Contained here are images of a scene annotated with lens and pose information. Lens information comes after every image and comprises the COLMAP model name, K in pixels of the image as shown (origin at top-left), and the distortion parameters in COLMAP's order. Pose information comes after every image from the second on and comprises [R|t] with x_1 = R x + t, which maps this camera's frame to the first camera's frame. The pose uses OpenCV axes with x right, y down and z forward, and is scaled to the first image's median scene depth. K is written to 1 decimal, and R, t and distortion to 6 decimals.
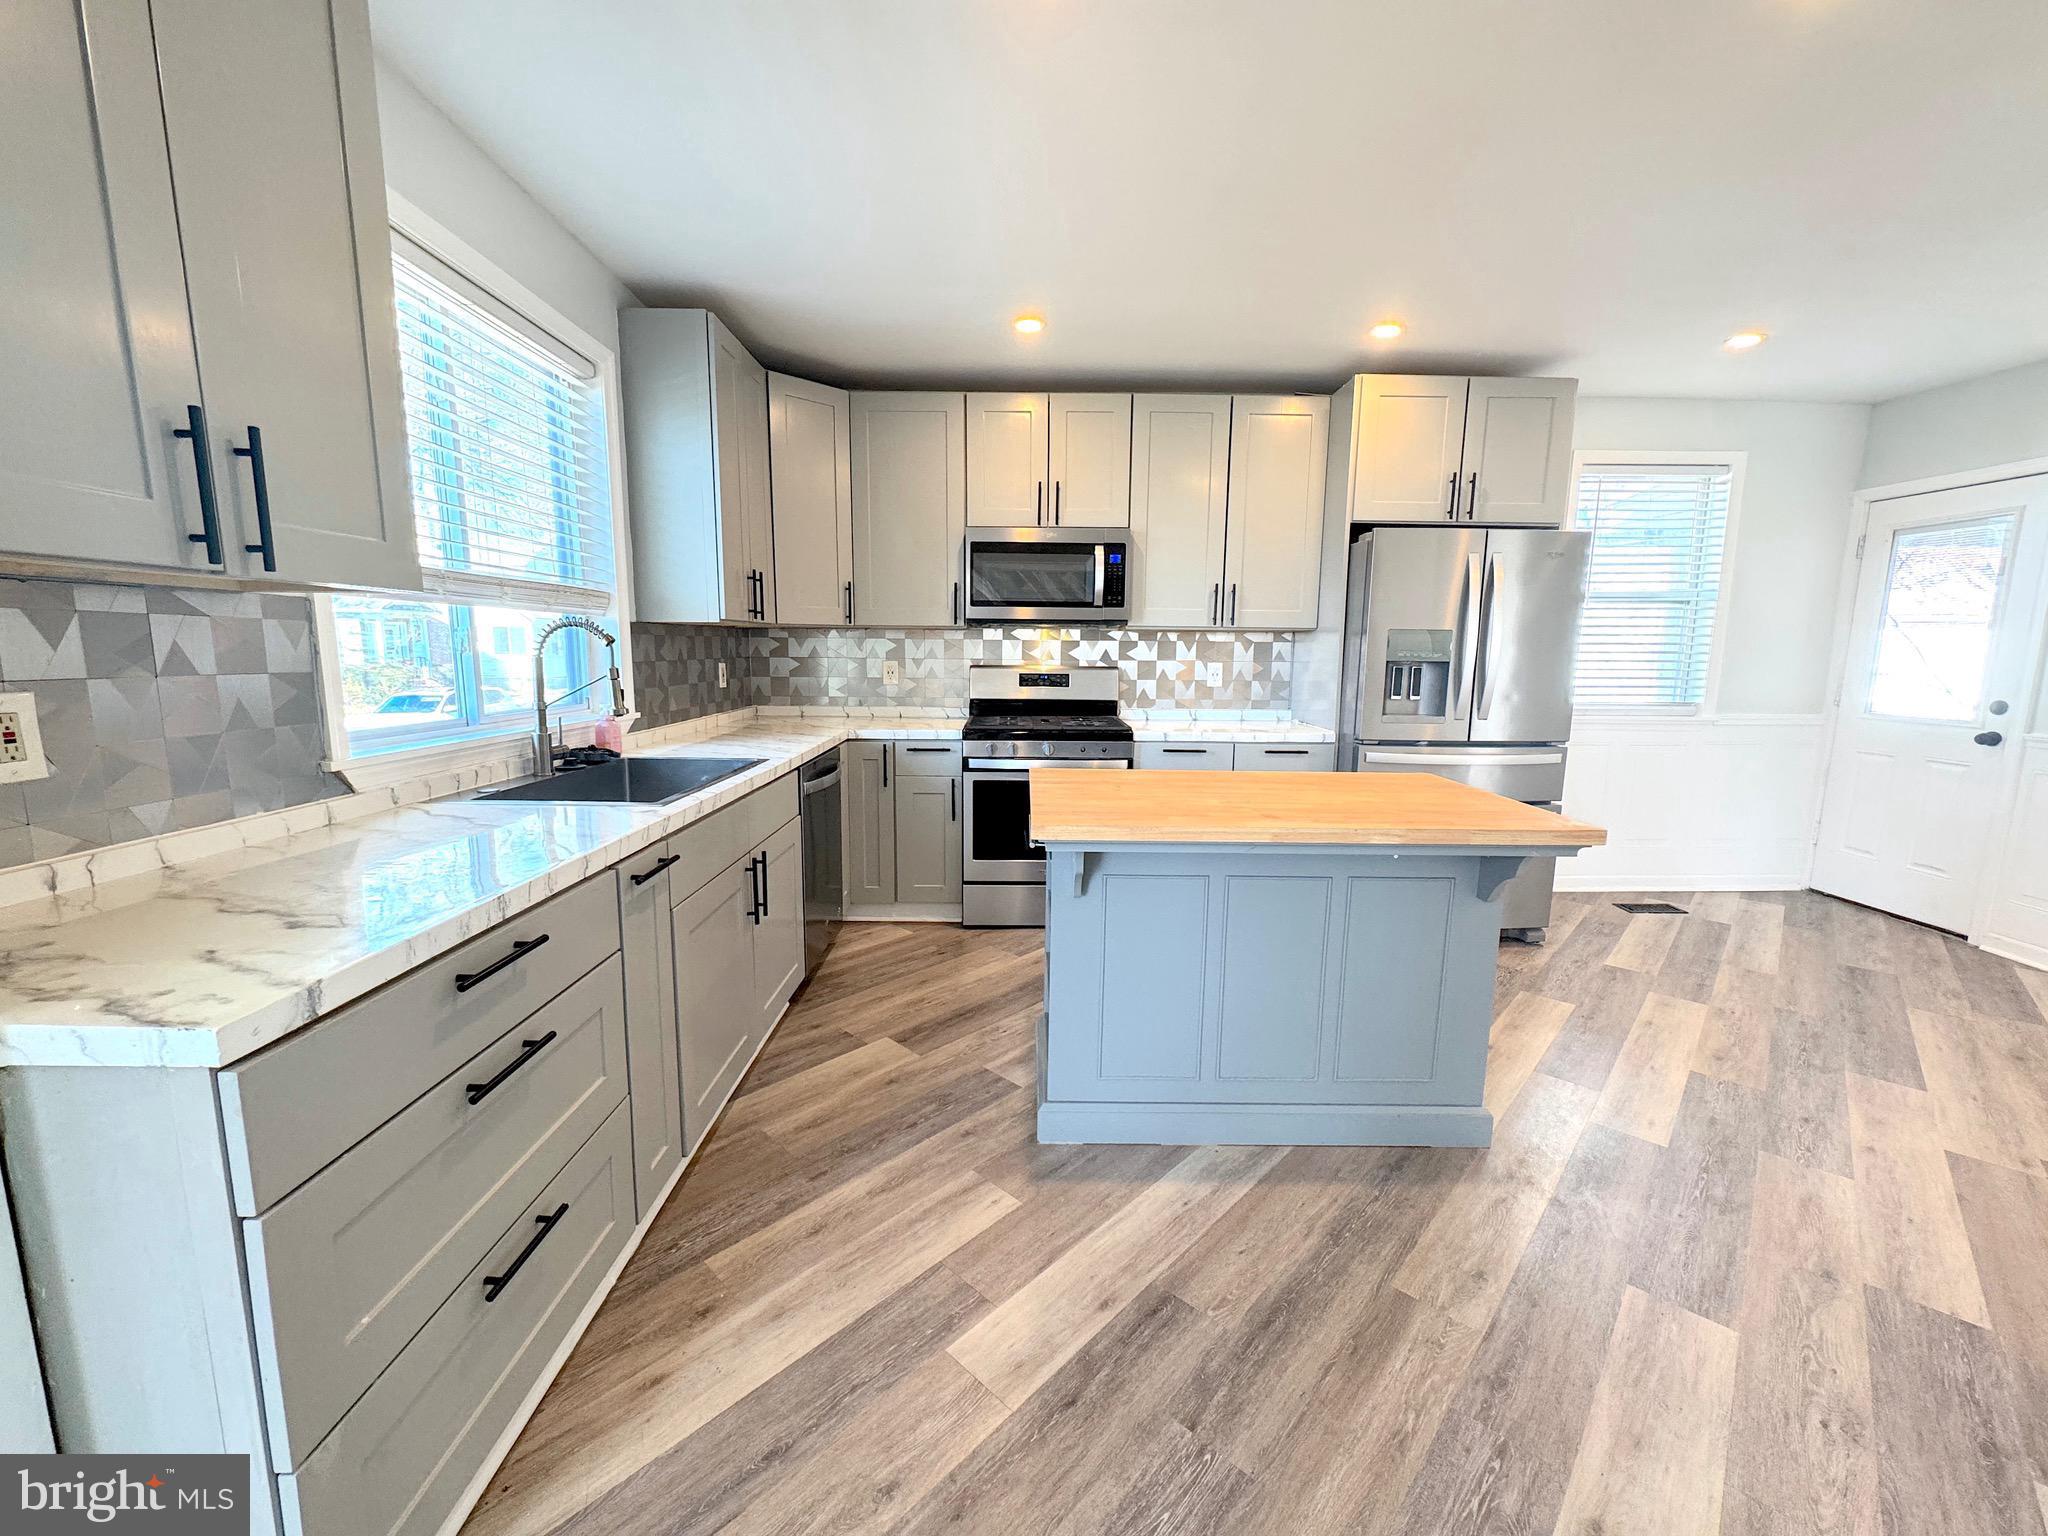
lens RADIAL K [[820.7, 0, 1027.5], [0, 820.7, 760.5], [0, 0, 1]] dist [-0.003862, 0.001457]
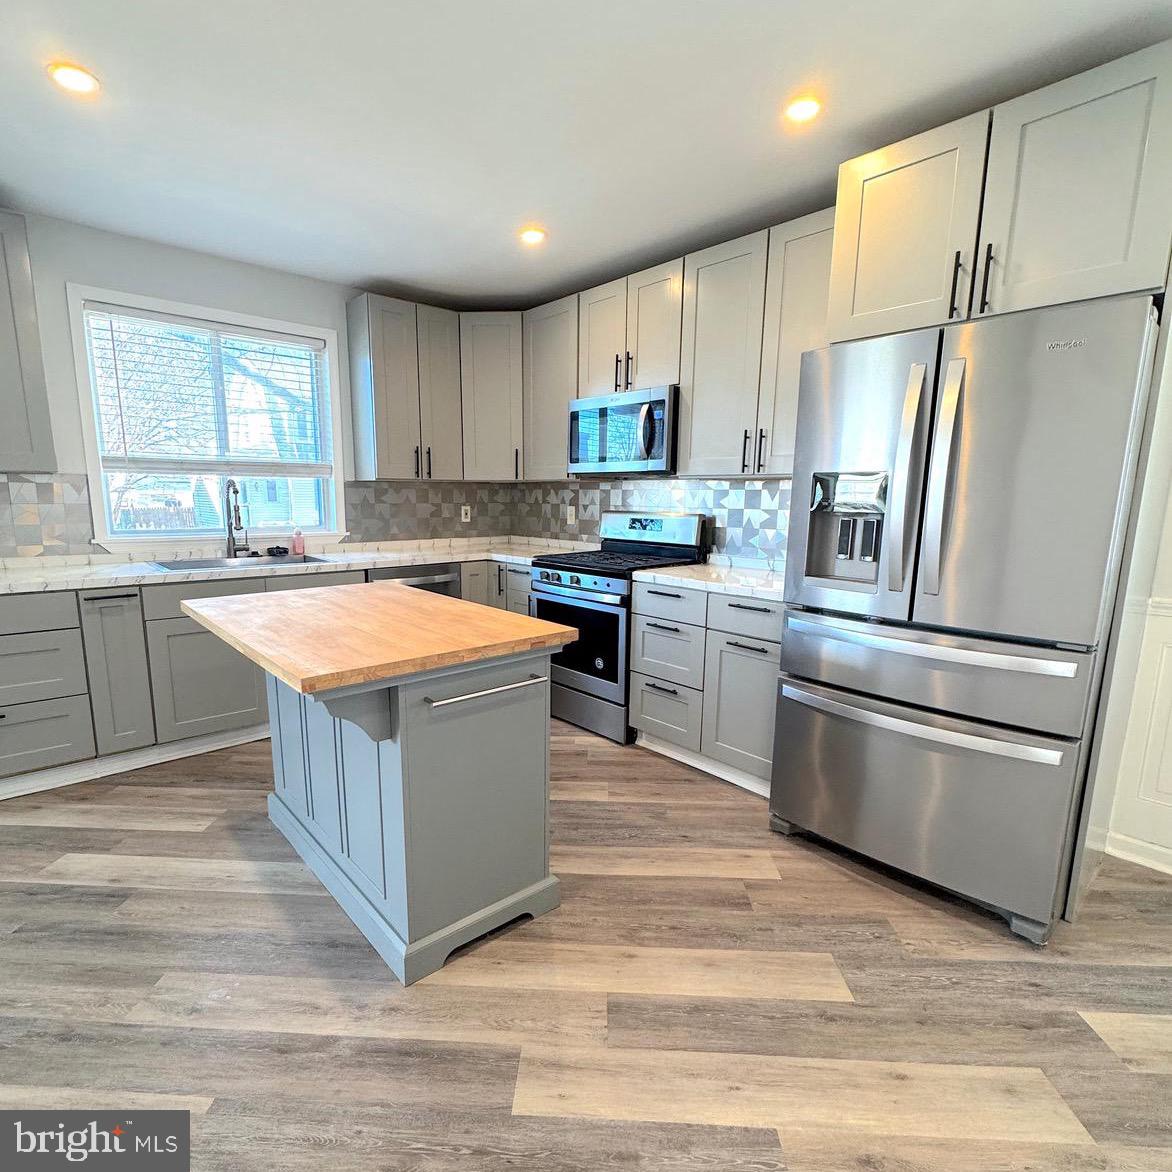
lens RADIAL K [[648.6, 0, 568.0], [0, 648.6, 600.6], [0, 0, 1]] dist [-0.004346, 0.002250]
pose [[0.648663, 0.121367, -0.751336, 0.849607], [-0.106823, 0.991949, 0.068009, -0.054059], [0.753542, 0.036145, 0.656406, 0.416710]]
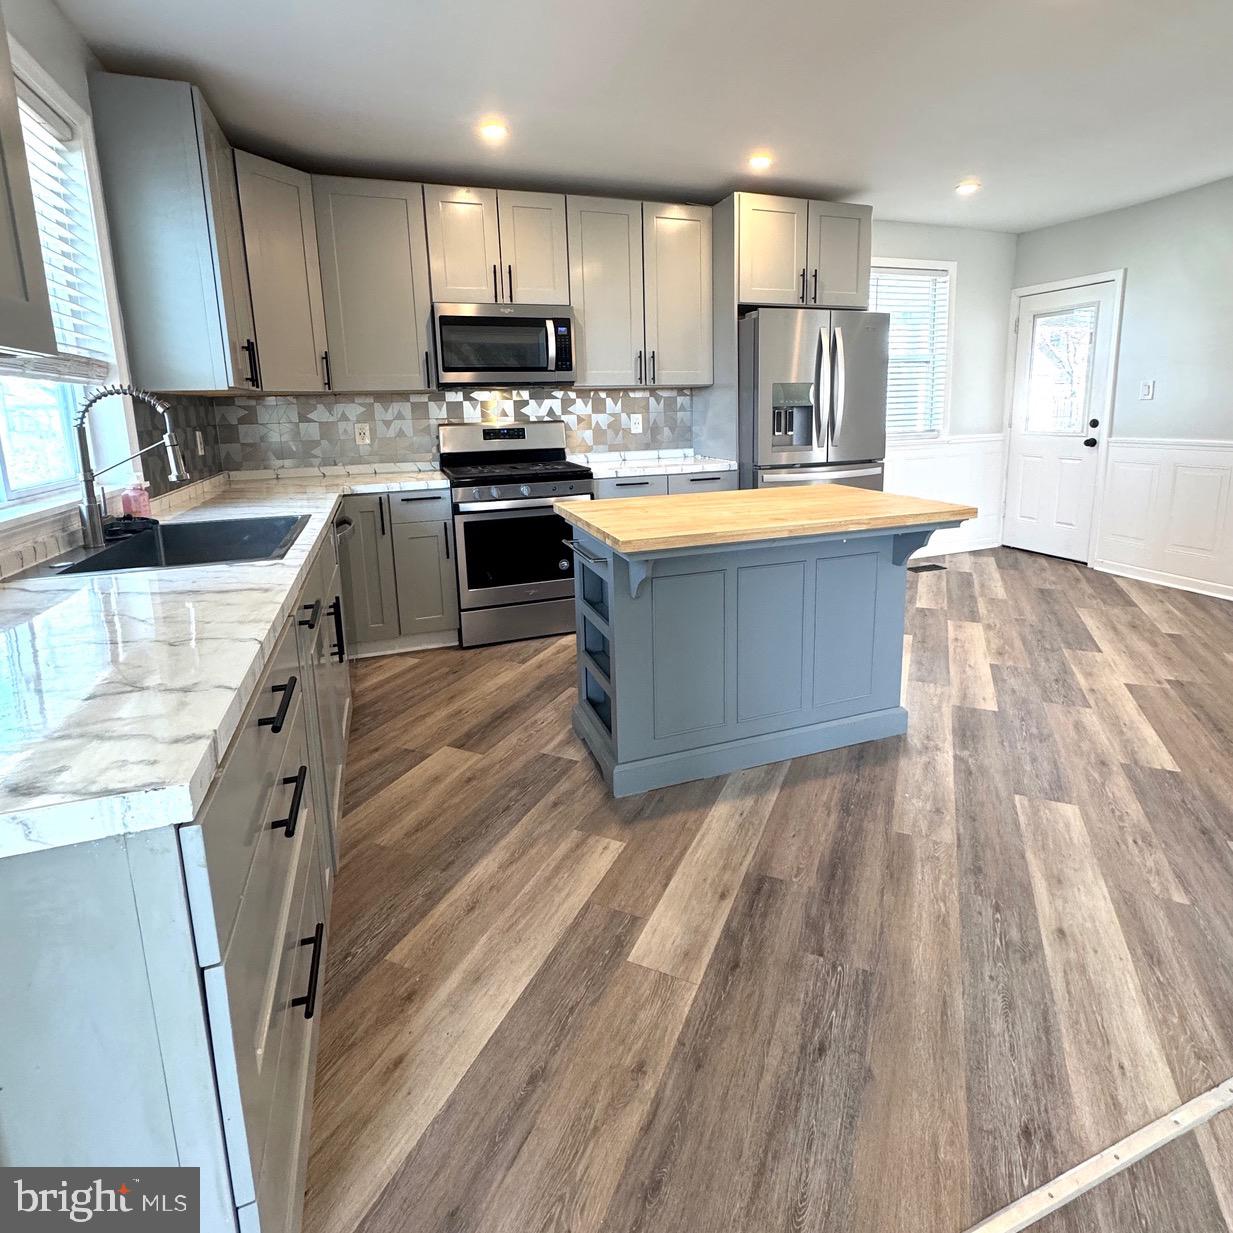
lens RADIAL K [[682.4, 0, 635.8], [0, 682.4, 517.4], [0, 0, 1]] dist [-0.004346, 0.002250]
pose [[0.939421, -0.086431, 0.331690, -0.180548], [0.079643, 0.996242, 0.034032, 0.004773], [-0.333385, -0.005553, 0.942774, 0.008102]]
